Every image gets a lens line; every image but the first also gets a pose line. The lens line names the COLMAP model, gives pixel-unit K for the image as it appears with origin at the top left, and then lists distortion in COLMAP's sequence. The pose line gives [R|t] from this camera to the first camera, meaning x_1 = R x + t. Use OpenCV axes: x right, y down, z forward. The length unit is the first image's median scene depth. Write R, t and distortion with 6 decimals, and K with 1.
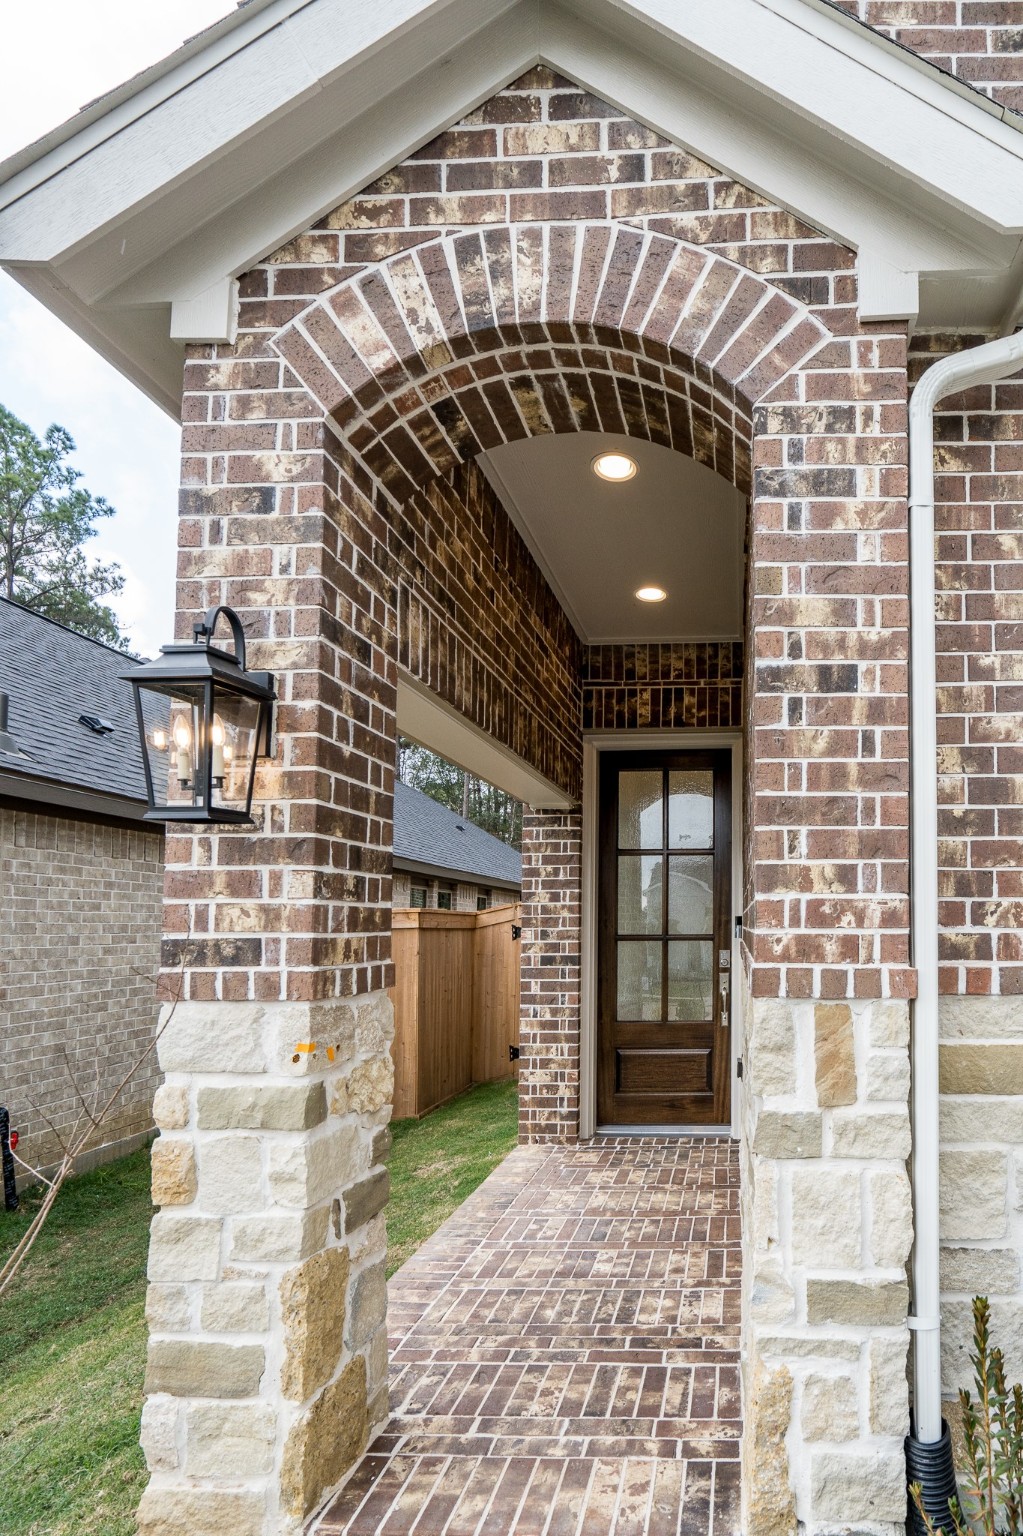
lens RADIAL K [[697.8, 0, 601.4], [0, 697.8, 883.2], [0, 0, 1]] dist [-0.000533, 0.000727]
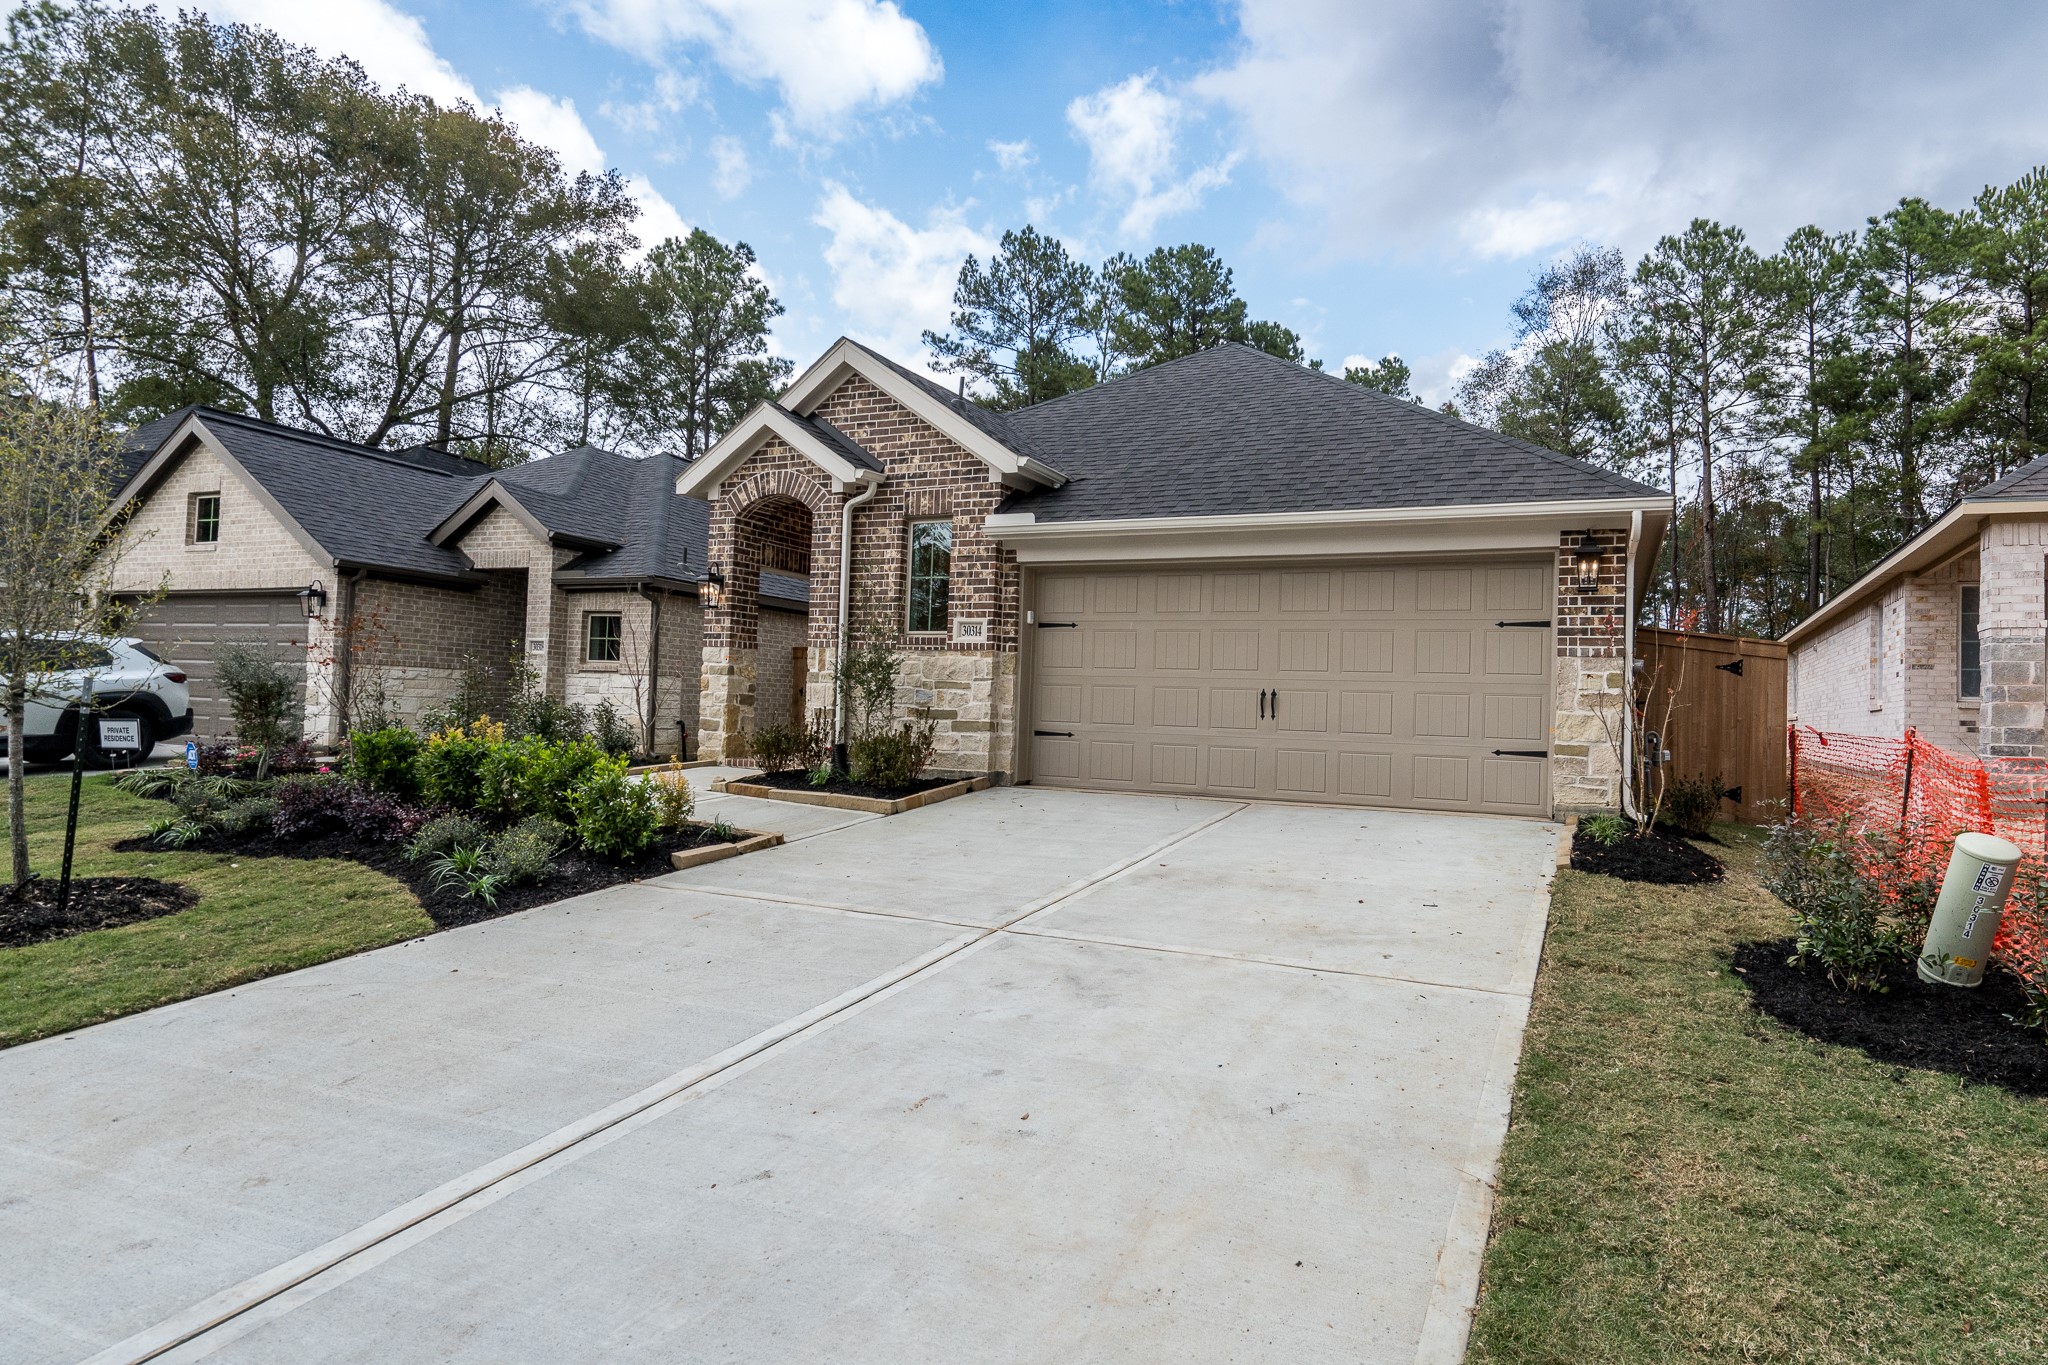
lens RADIAL K [[942.9, 0, 1021.8], [0, 942.9, 673.3], [0, 0, 1]] dist [-0.000806, 0.000765]
pose [[0.925944, 0.025063, -0.376827, 3.607799], [-0.020011, 0.999650, 0.017317, 0.191981], [0.377129, -0.008494, 0.926122, -3.911200]]
